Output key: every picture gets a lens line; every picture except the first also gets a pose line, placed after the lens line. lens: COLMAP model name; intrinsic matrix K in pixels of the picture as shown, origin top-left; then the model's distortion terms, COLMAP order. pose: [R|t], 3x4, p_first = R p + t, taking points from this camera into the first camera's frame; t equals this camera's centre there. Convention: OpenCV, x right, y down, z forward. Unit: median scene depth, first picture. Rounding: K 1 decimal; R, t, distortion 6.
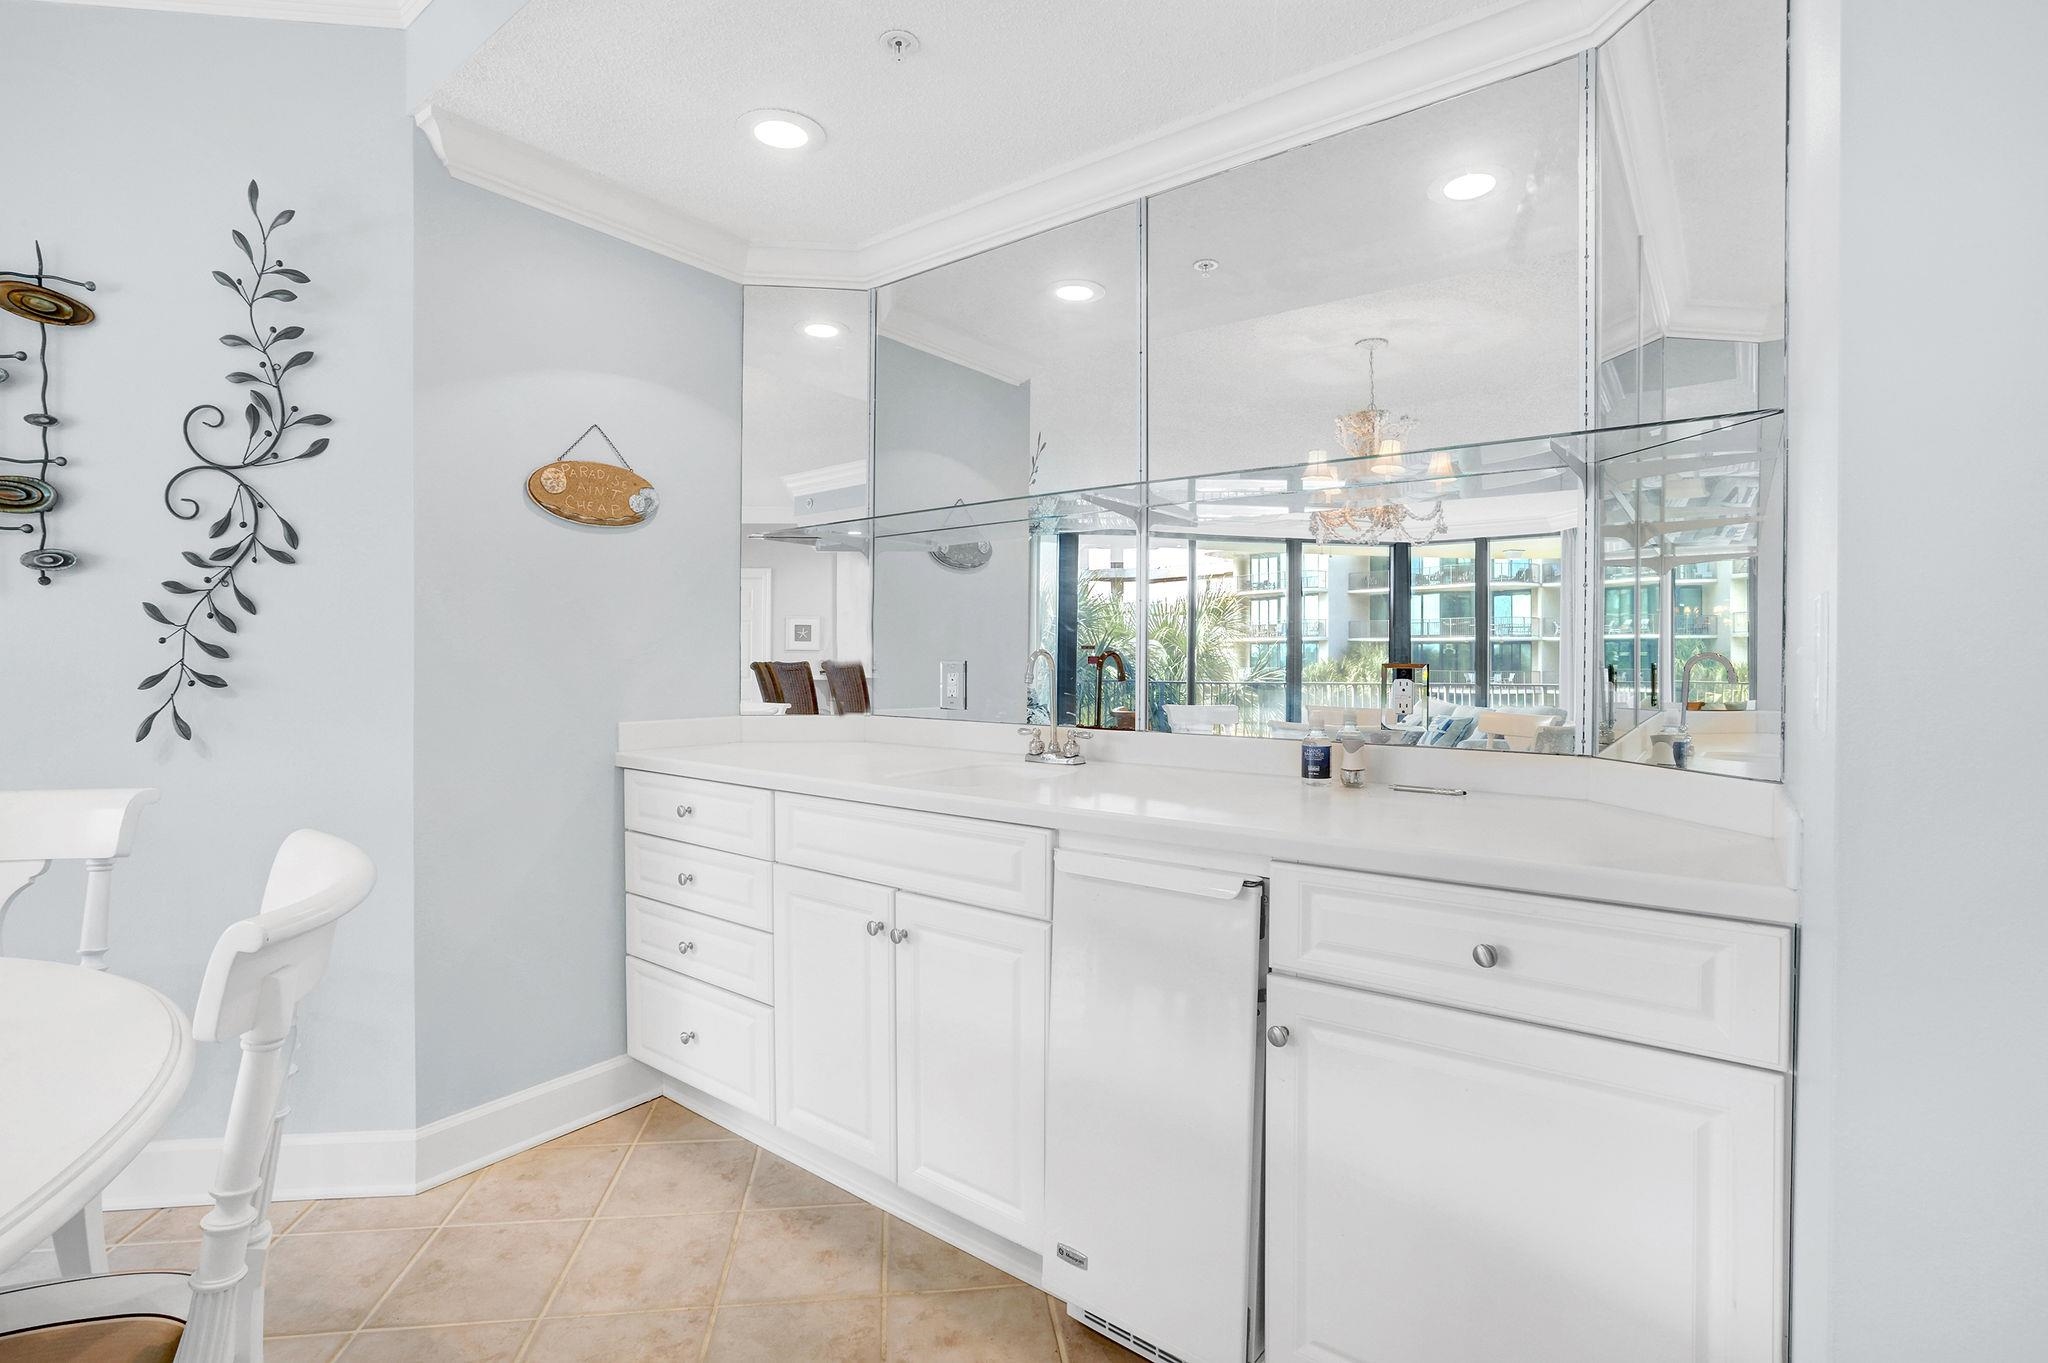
lens RADIAL K [[947.7, 0, 1028.3], [0, 947.7, 670.8], [0, 0, 1]] dist [-0.034681, 0.013625]
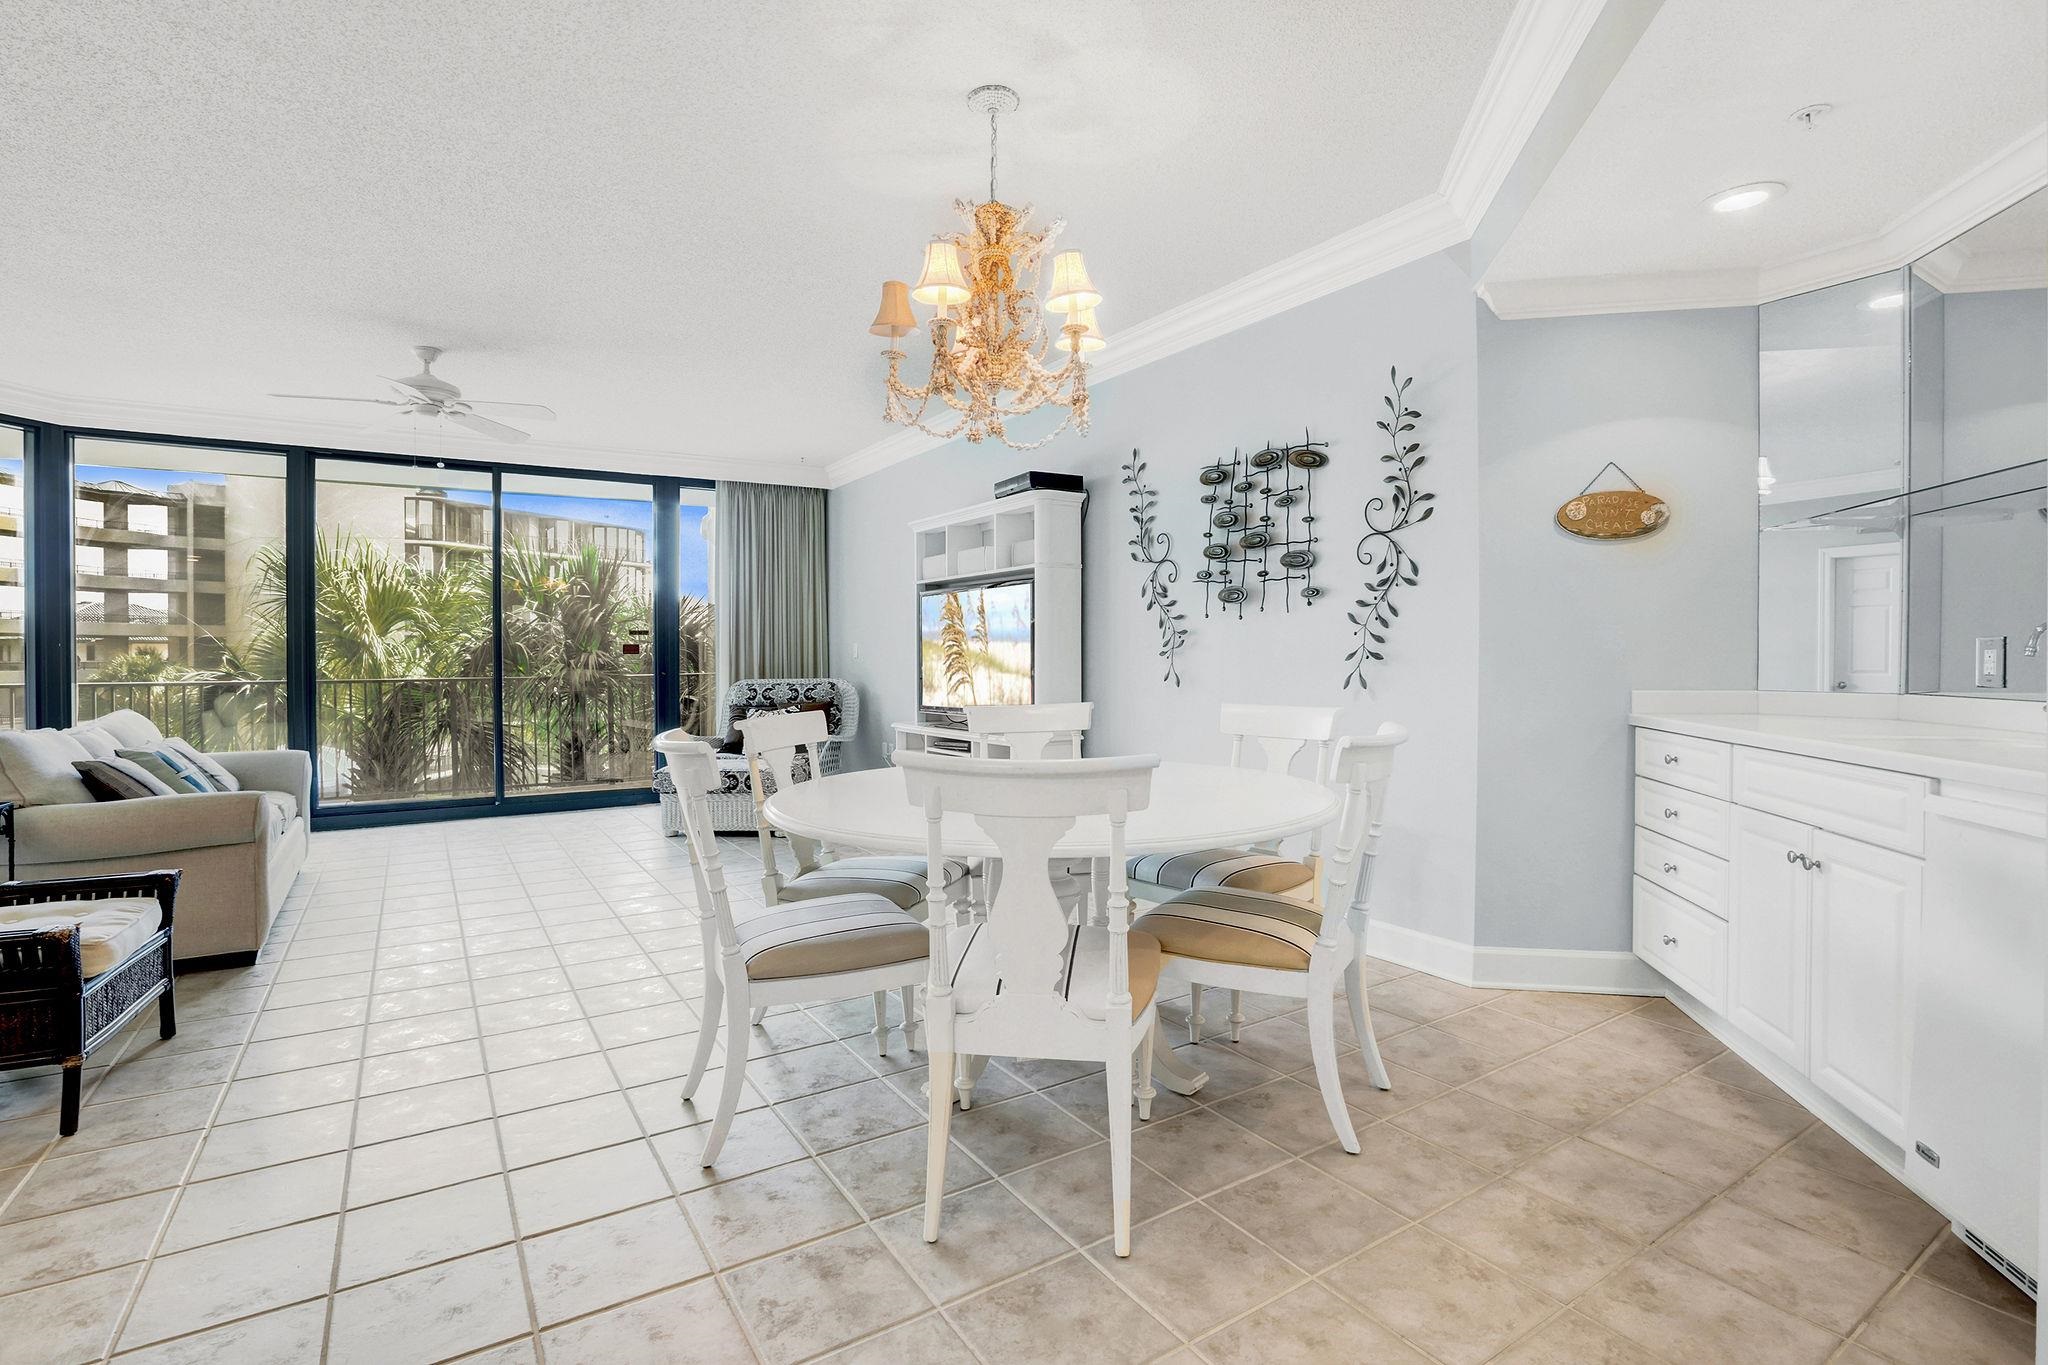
lens RADIAL K [[955.6, 0, 1000.4], [0, 955.6, 665.5], [0, 0, 1]] dist [-0.058684, 0.016542]
pose [[0.406141, 0.003103, -0.913805, 0.451853], [-0.009955, 0.999950, -0.001029, 0.037156], [0.913756, 0.009515, 0.406151, -0.359895]]
